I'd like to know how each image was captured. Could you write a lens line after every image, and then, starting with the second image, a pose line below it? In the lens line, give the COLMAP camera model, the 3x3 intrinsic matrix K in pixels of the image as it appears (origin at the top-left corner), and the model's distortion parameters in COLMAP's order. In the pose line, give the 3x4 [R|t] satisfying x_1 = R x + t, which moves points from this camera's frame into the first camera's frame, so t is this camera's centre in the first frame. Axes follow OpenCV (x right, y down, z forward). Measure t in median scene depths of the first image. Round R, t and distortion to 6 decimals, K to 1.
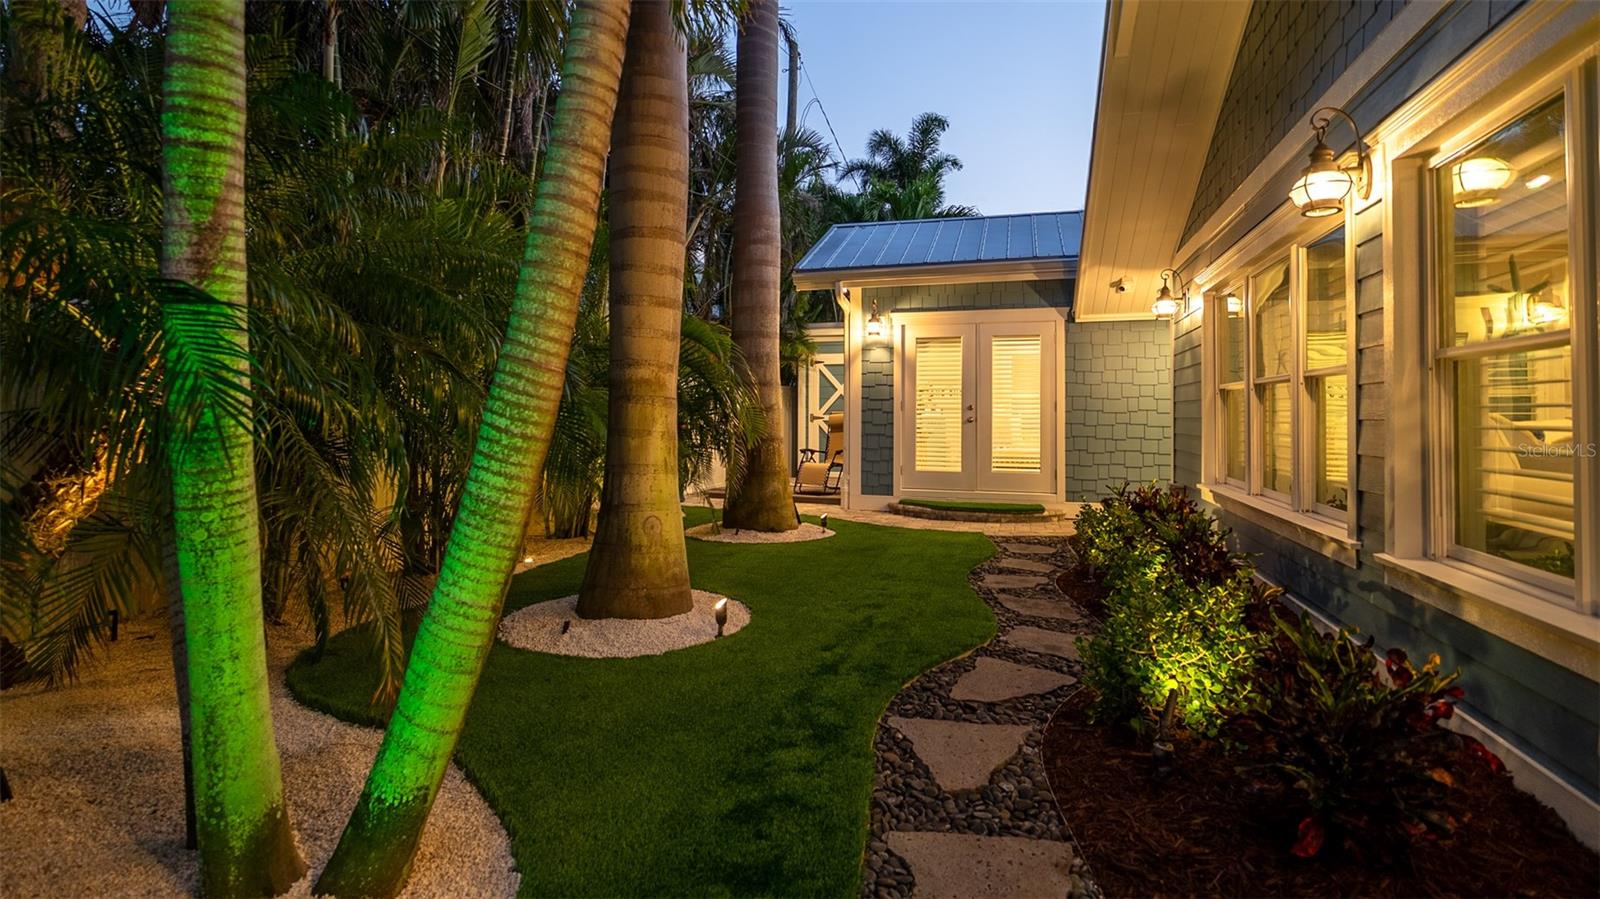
lens RADIAL K [[735.5, 0, 797.9], [0, 735.5, 404.2], [0, 0, 1]] dist [-0.002738, 0.001213]
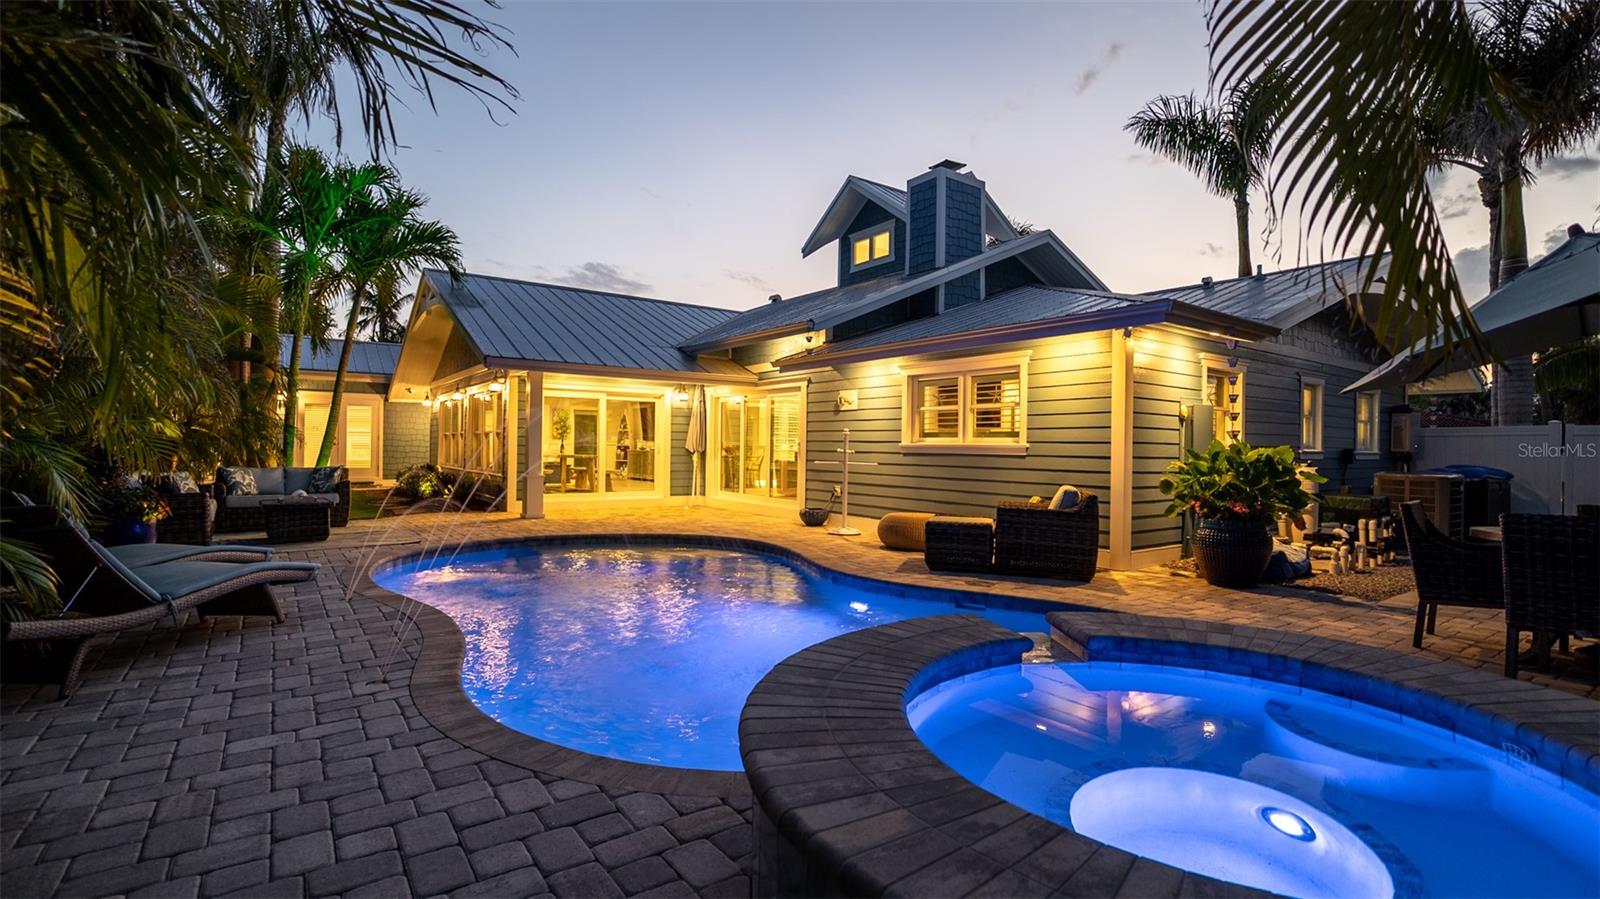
lens RADIAL K [[735.5, 0, 805.3], [0, 735.5, 445.2], [0, 0, 1]] dist [-0.002738, 0.001213]
pose [[0.601463, 0.006563, 0.798874, -0.671148], [-0.023470, 0.999680, 0.009457, -0.026616], [-0.798556, -0.024437, 0.601424, -1.419909]]
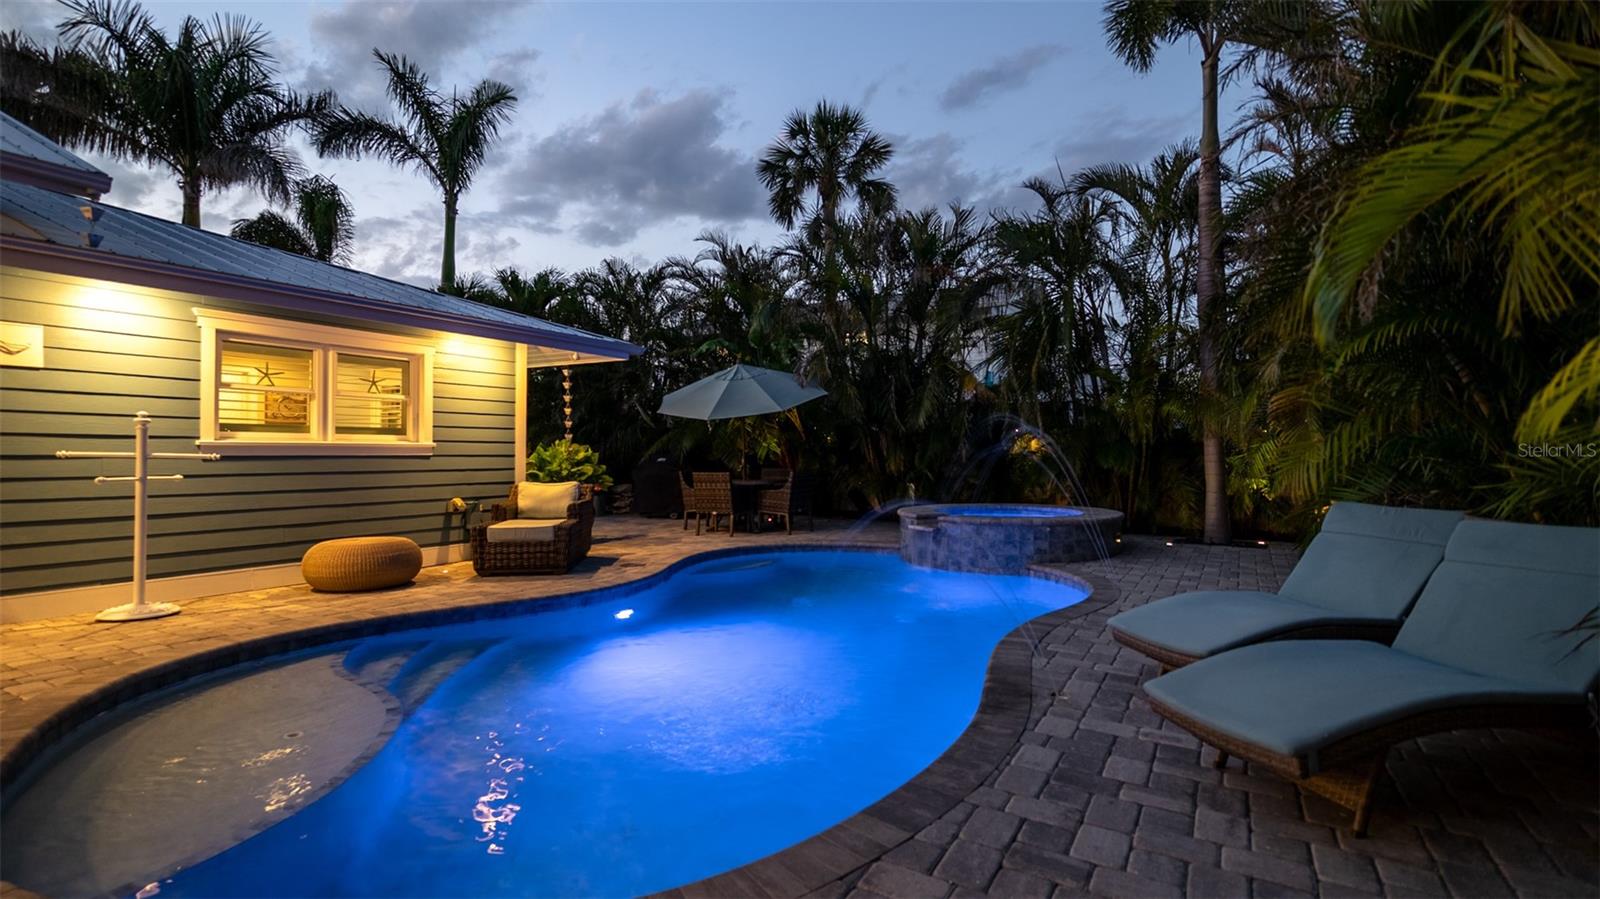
lens RADIAL K [[735.5, 0, 805.5], [0, 735.5, 450.4], [0, 0, 1]] dist [-0.002738, 0.001213]
pose [[-0.973872, -0.003089, 0.227079, -0.342765], [-0.007489, 0.999800, -0.018518, -0.002786], [-0.226976, -0.019735, -0.973700, -0.237288]]
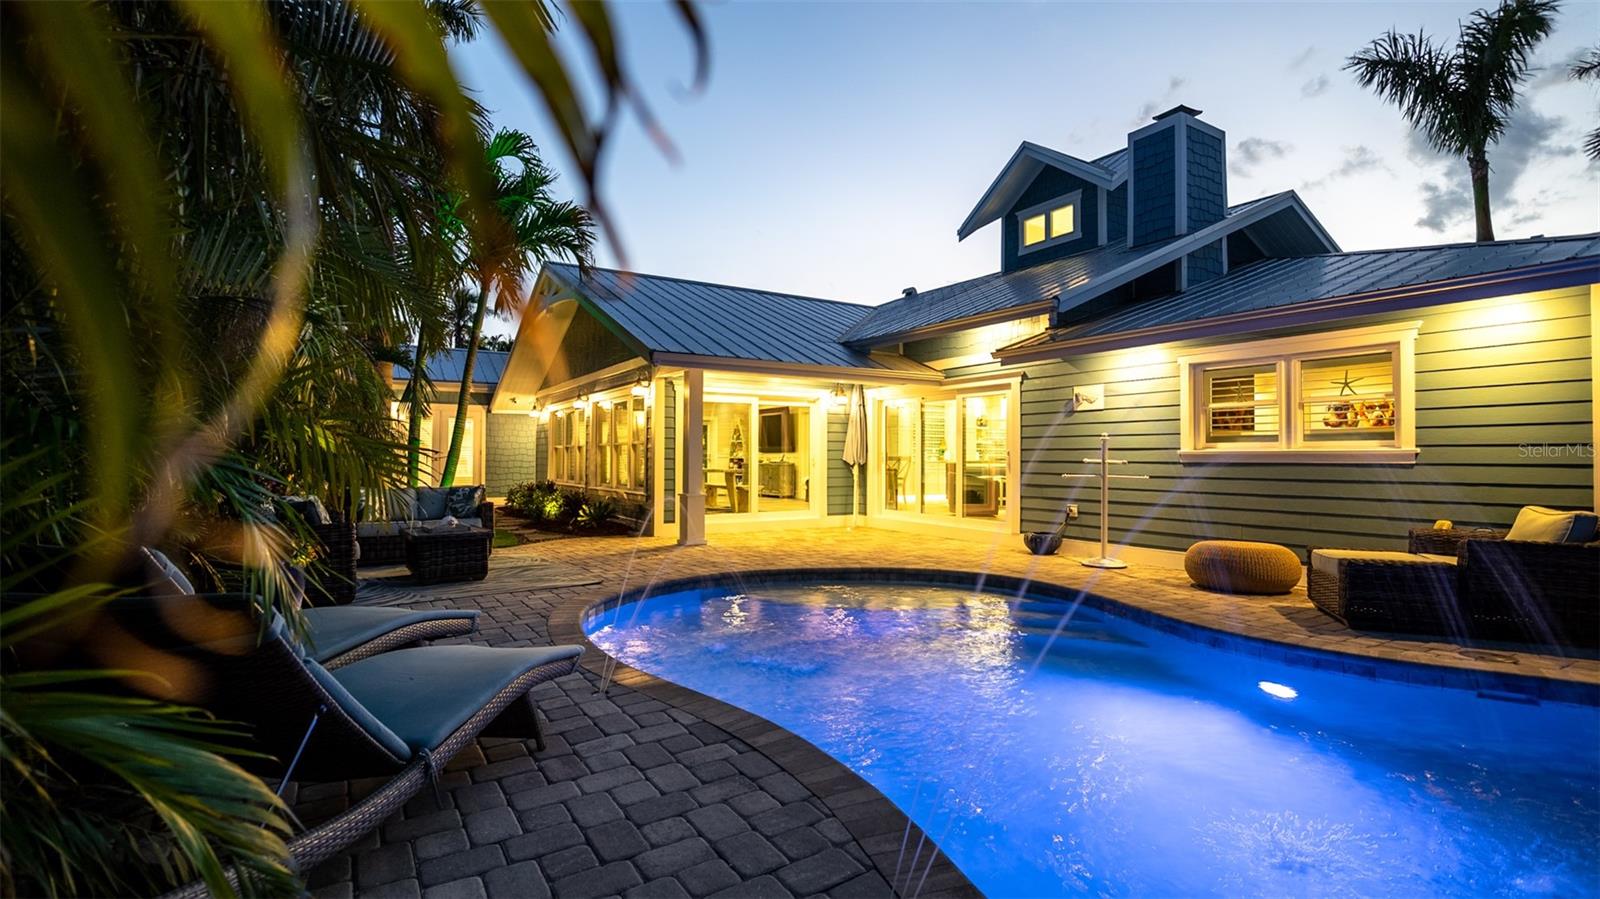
lens RADIAL K [[735.5, 0, 804.1], [0, 735.5, 448.2], [0, 0, 1]] dist [-0.002738, 0.001213]
pose [[0.649348, 0.008378, 0.760445, -0.645397], [-0.011864, 0.999929, -0.000885, -0.018312], [-0.760399, -0.008447, 0.649401, -1.059760]]
